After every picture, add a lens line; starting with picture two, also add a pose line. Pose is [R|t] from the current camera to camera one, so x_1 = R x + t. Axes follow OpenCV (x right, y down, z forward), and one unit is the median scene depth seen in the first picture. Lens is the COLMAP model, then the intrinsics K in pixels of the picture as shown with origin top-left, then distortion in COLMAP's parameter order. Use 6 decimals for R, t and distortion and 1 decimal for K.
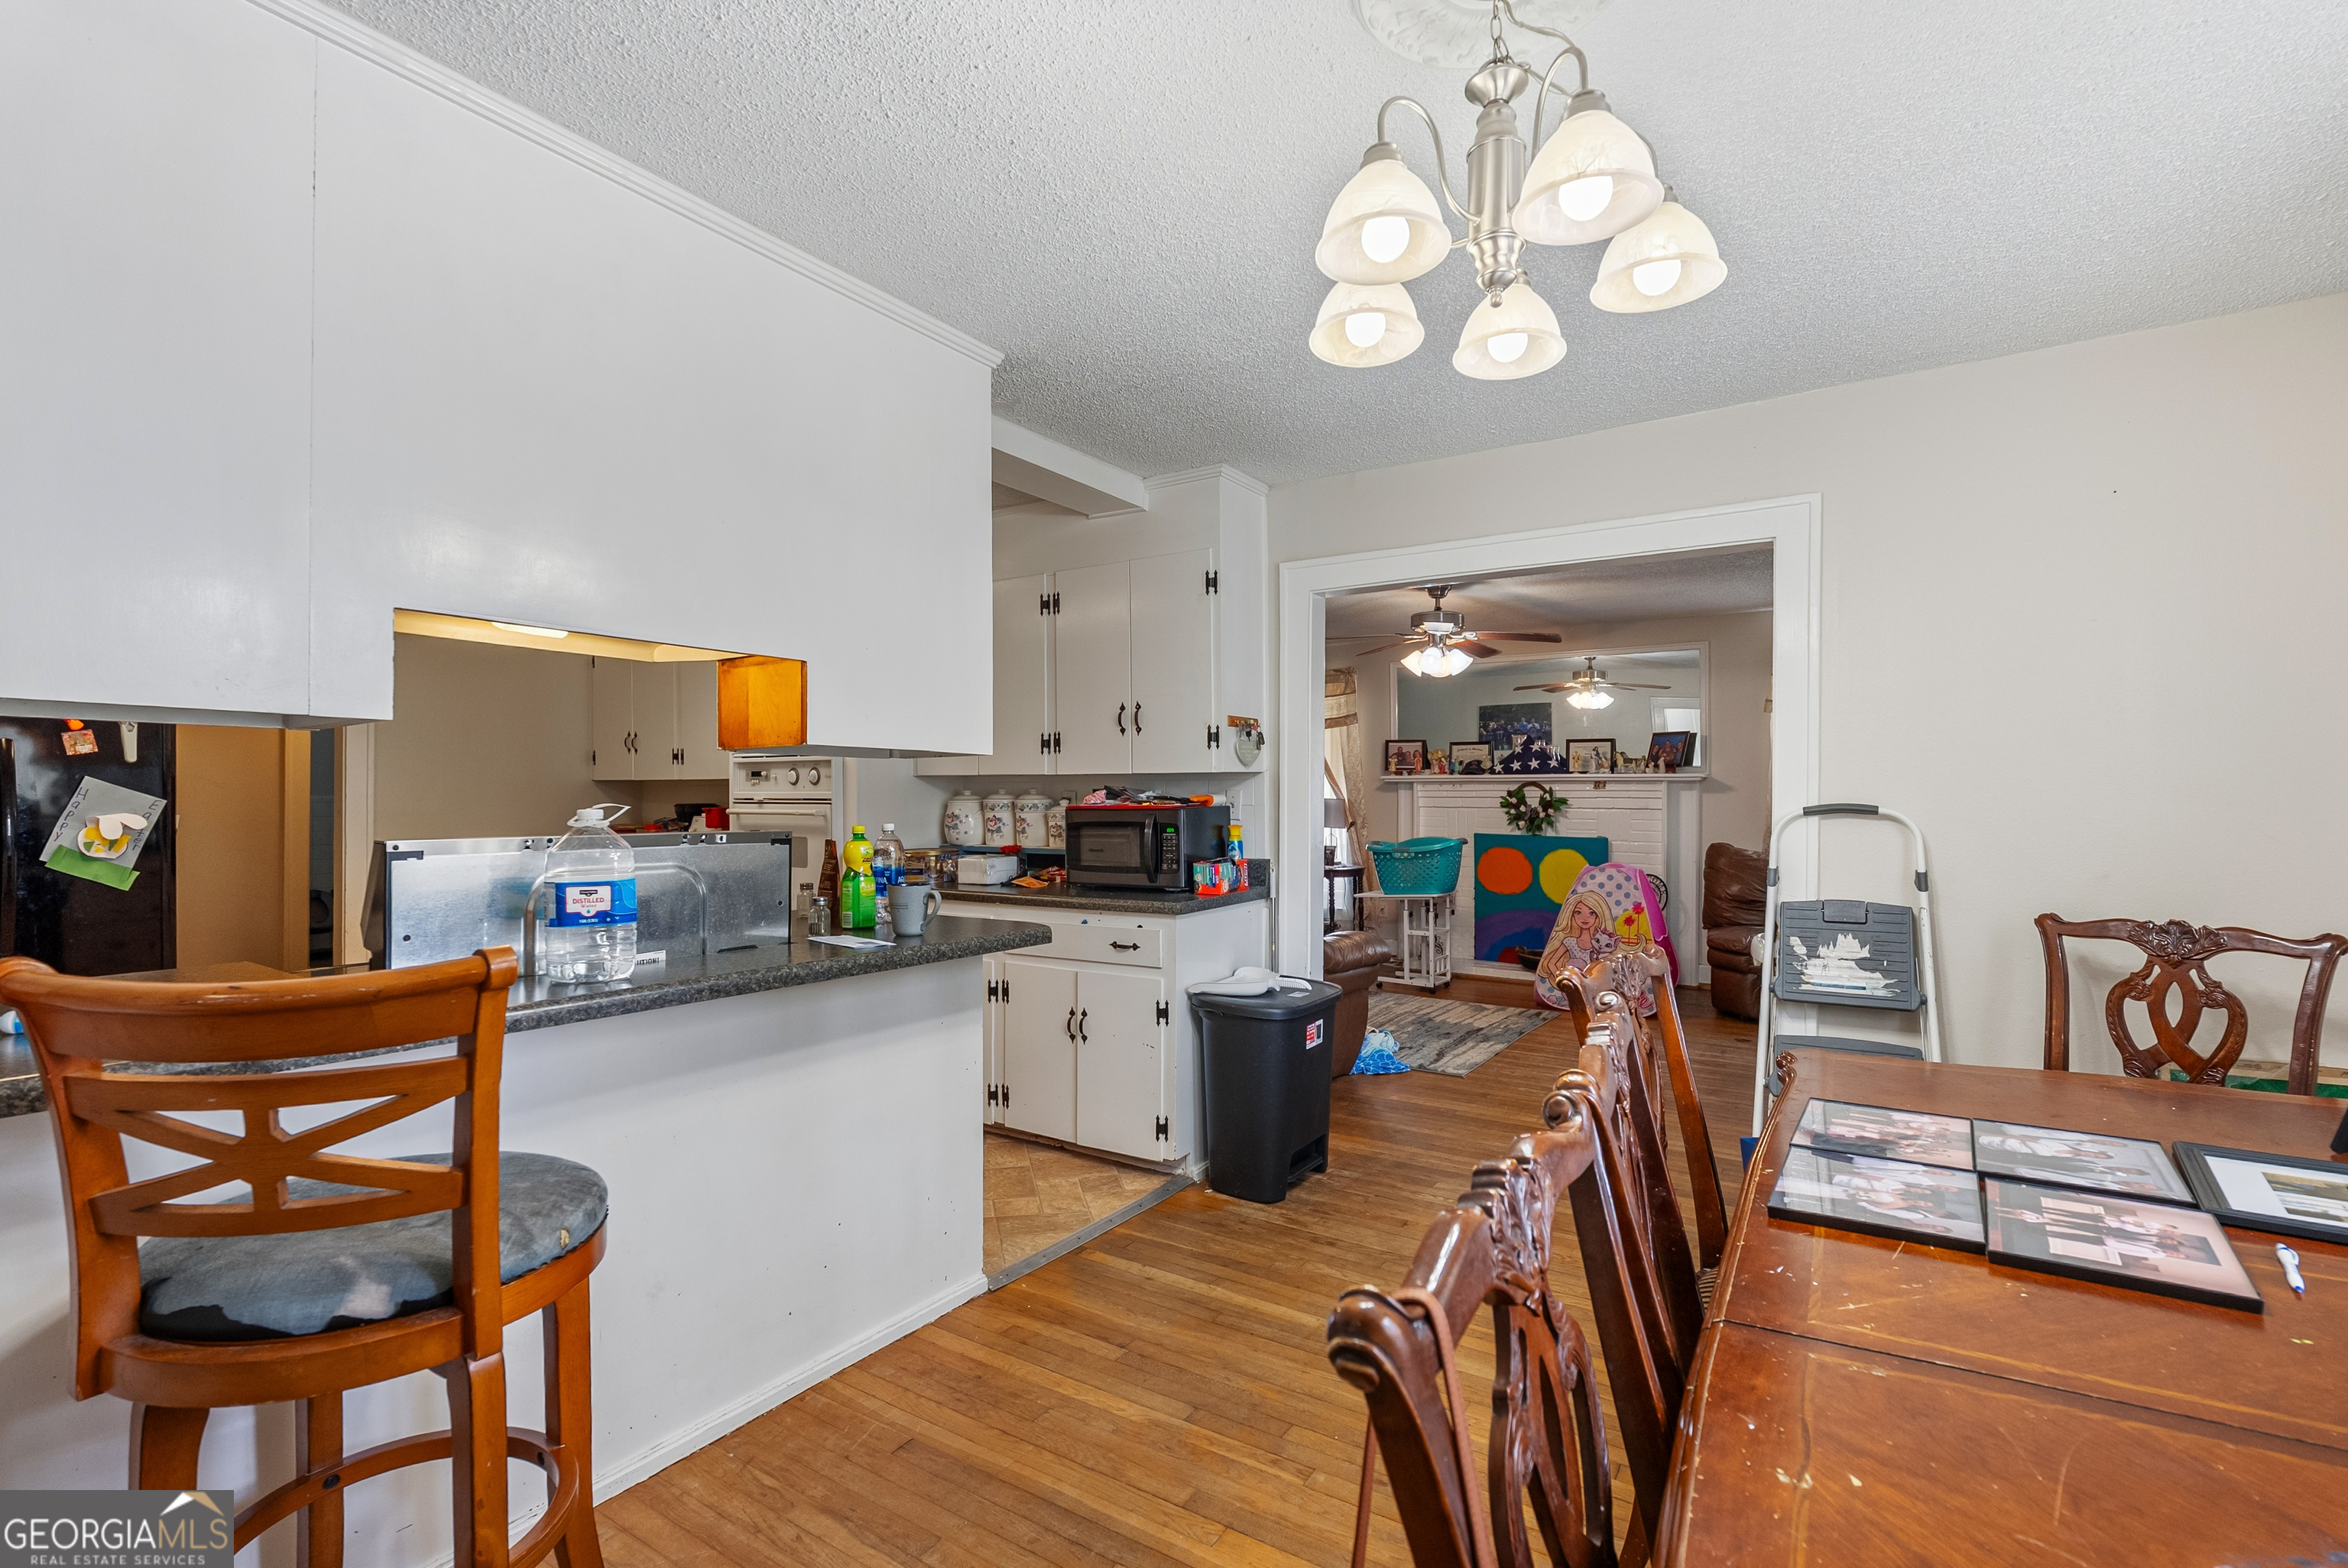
lens RADIAL K [[1021.2, 0, 1174.9], [0, 1021.2, 773.7], [0, 0, 1]] dist [-0.000924, -0.000901]
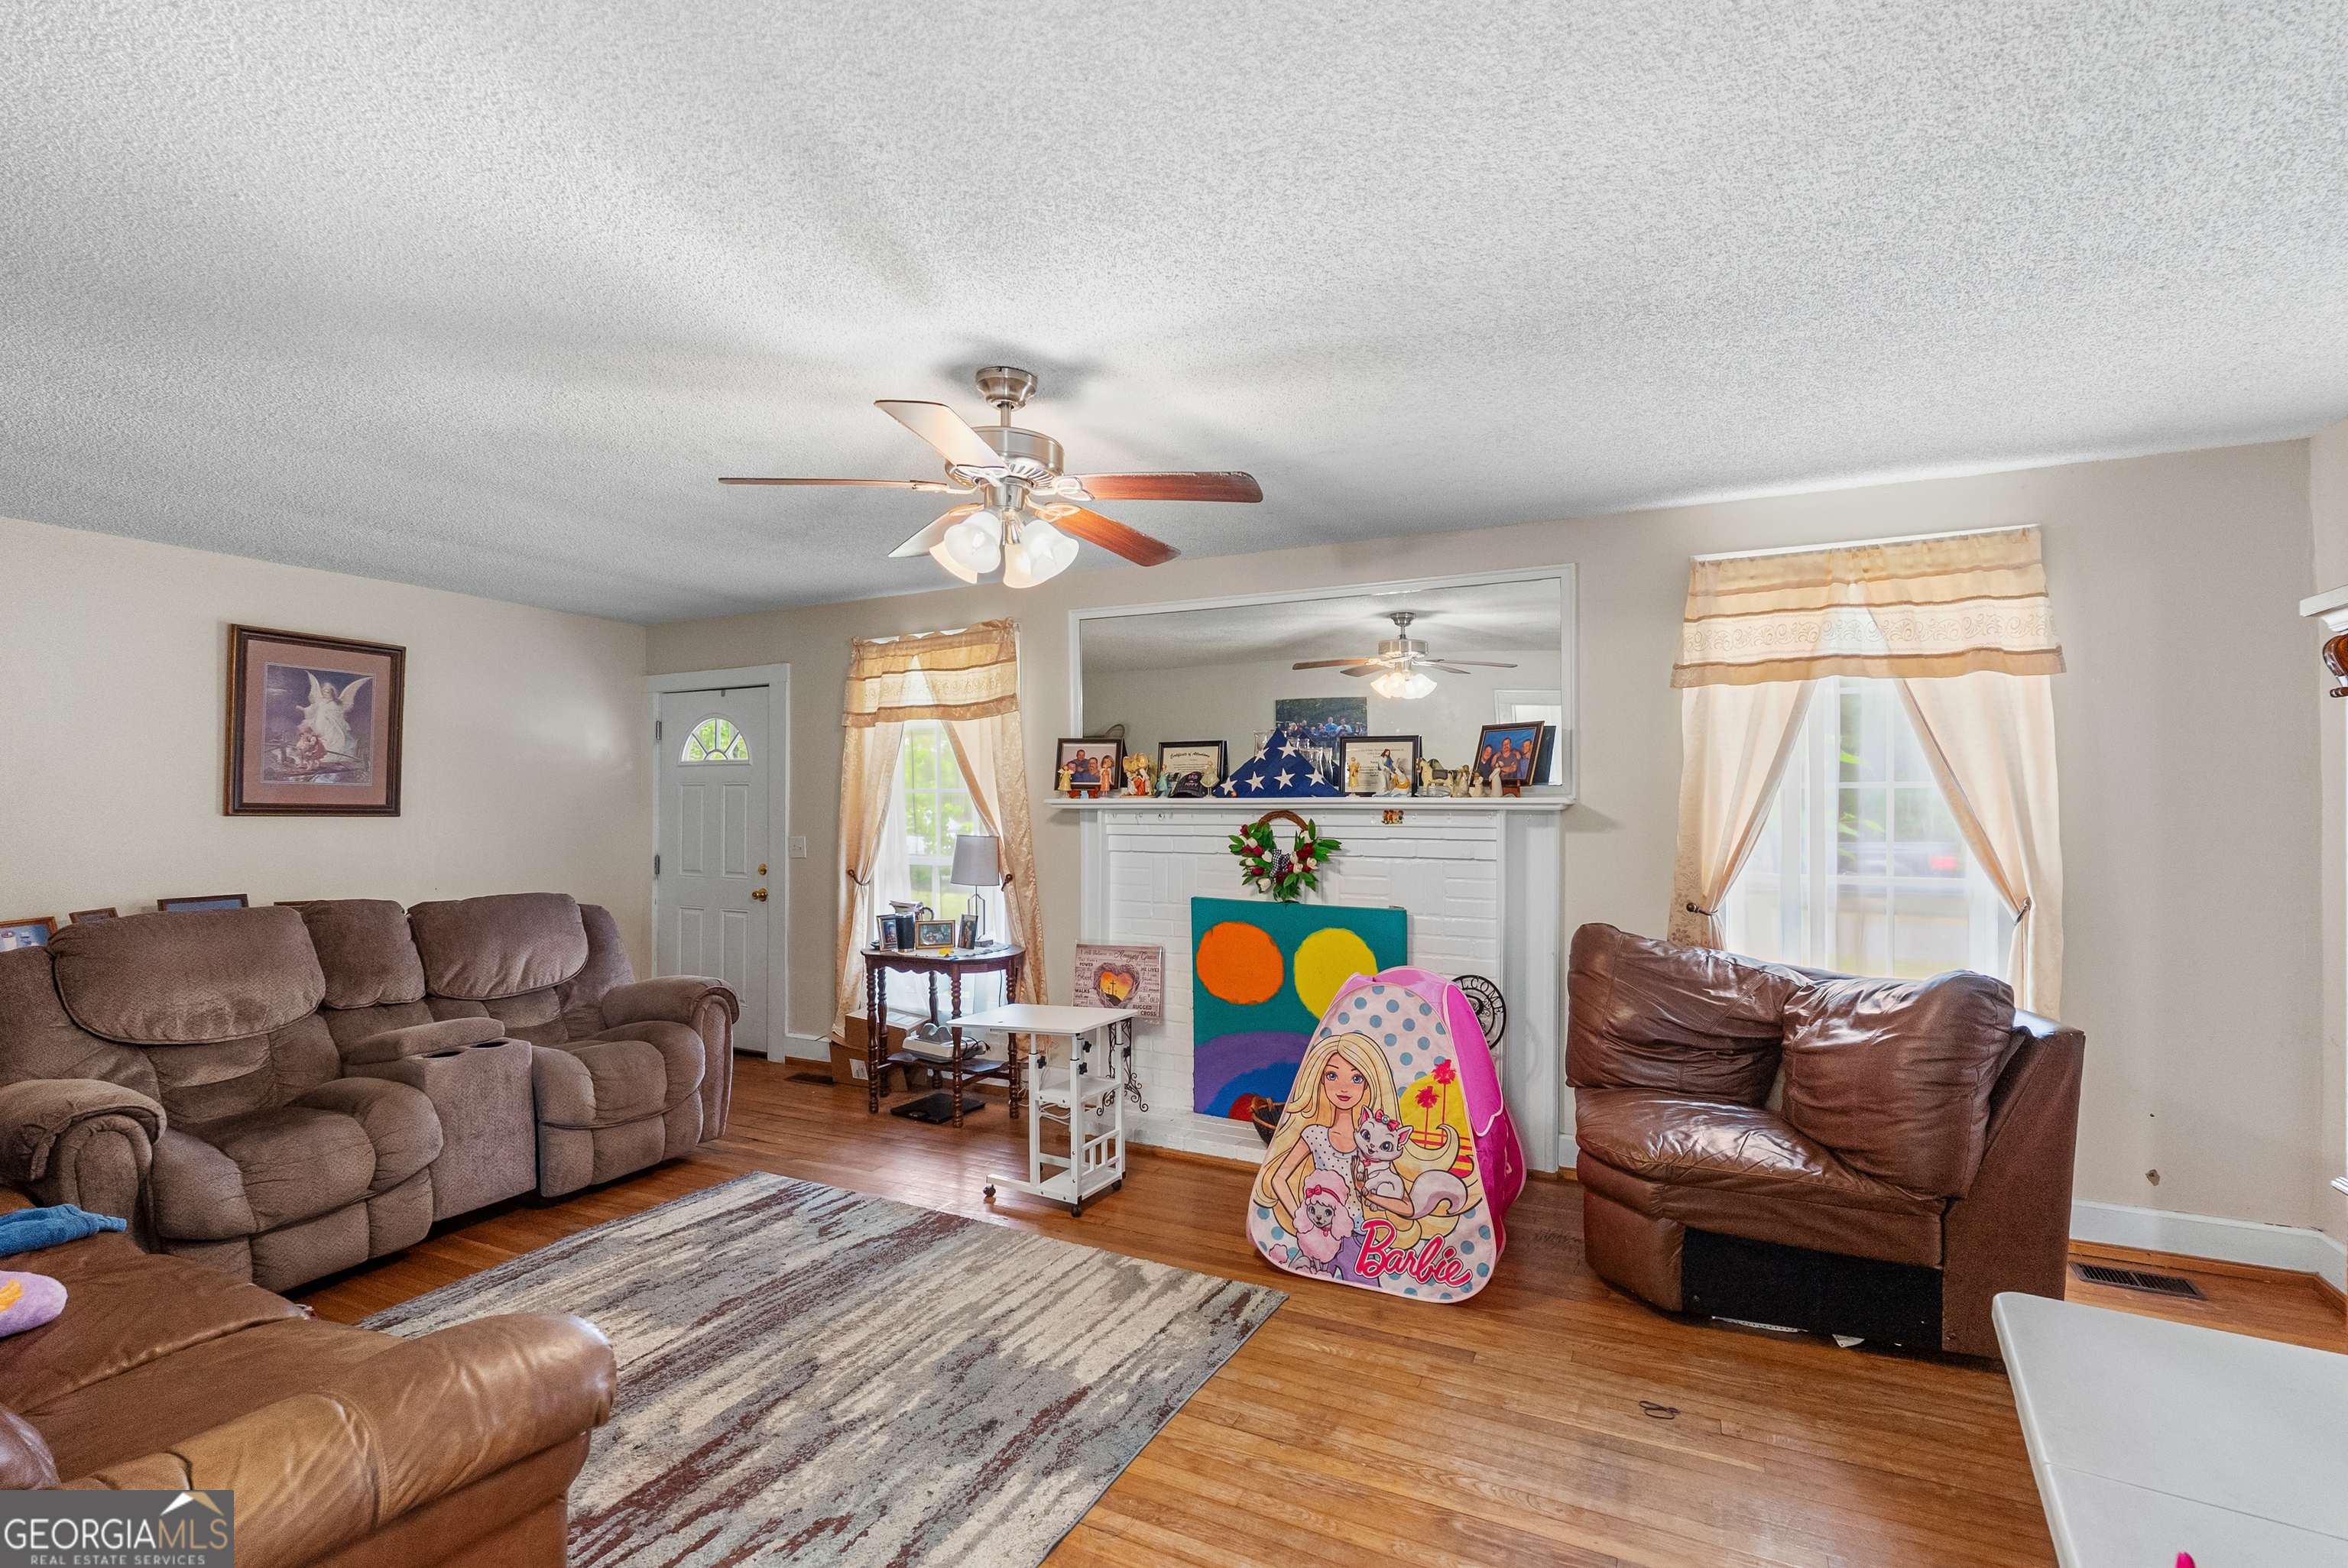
lens RADIAL K [[1021.2, 0, 1163.5], [0, 1021.2, 787.8], [0, 0, 1]] dist [-0.000924, -0.000901]
pose [[0.993828, 0.002387, 0.110909, 0.222355], [-0.002379, 0.999997, -0.000202, -0.004554], [-0.110909, -0.000063, 0.993831, 0.441716]]
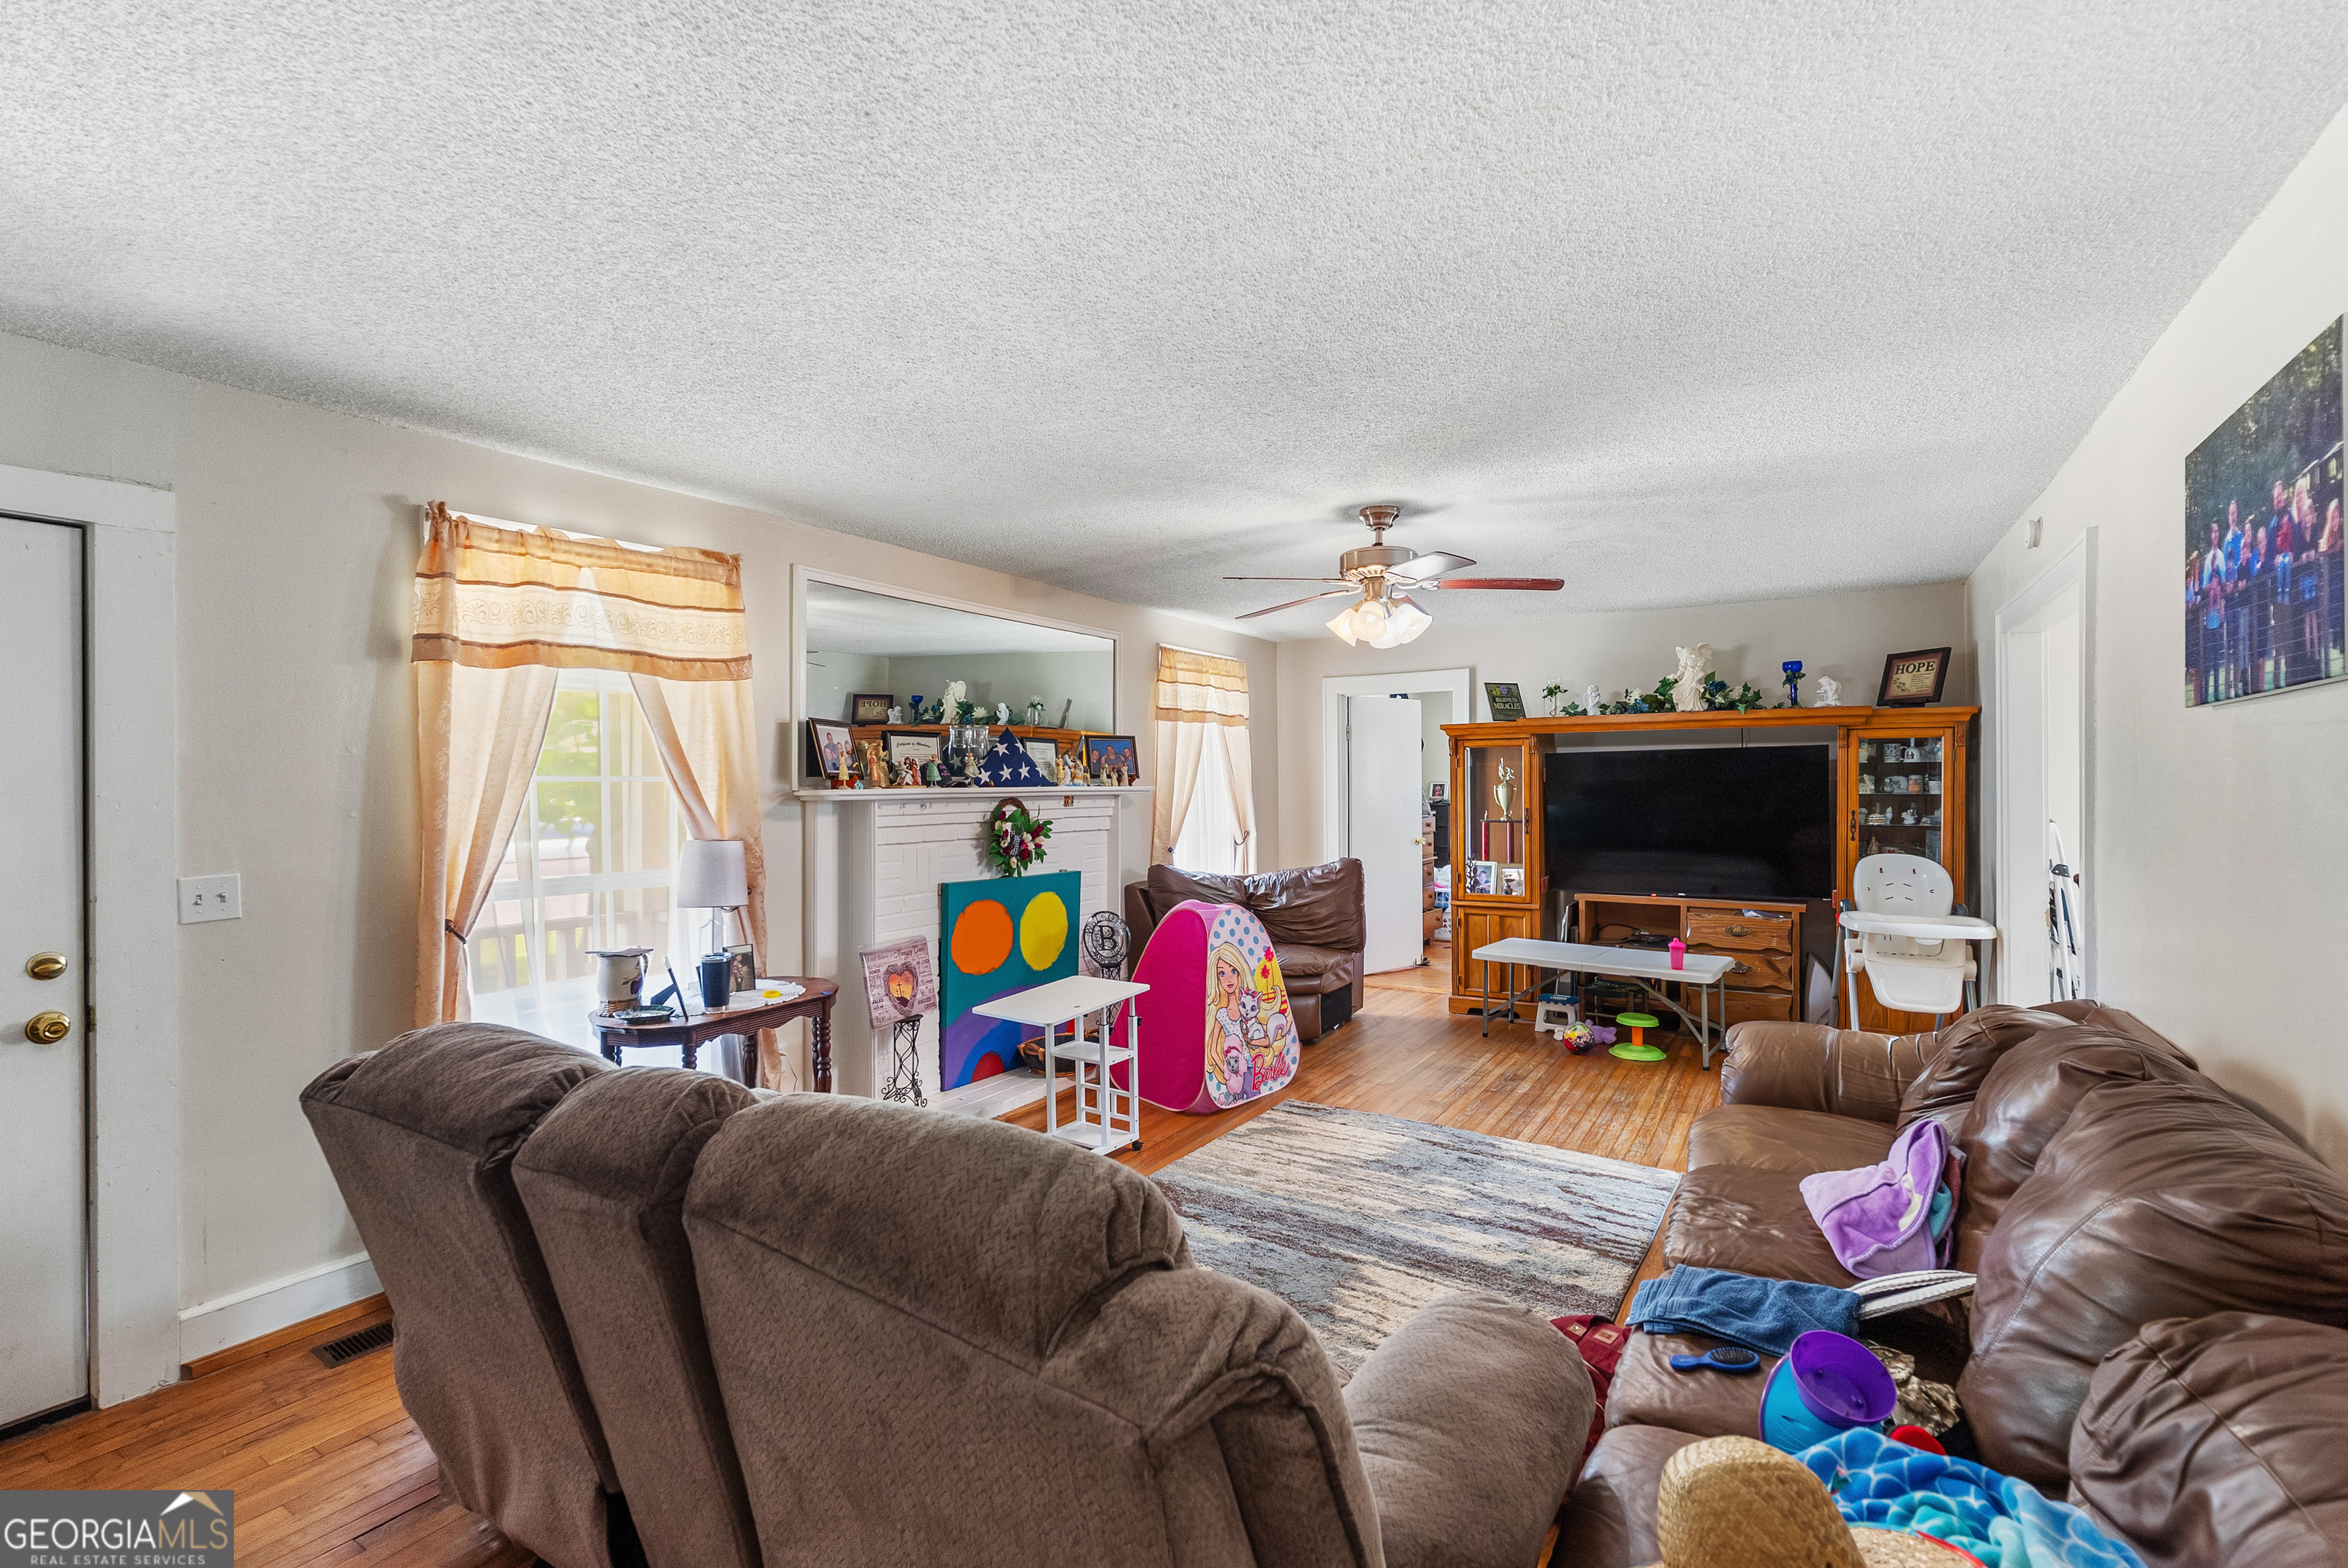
lens RADIAL K [[1021.2, 0, 1174.3], [0, 1021.2, 785.1], [0, 0, 1]] dist [-0.000924, -0.000901]
pose [[0.002532, -0.006578, 0.999975, -0.323162], [-0.017264, 0.999829, 0.006621, -0.006916], [-0.999848, -0.017280, 0.002418, 0.905237]]
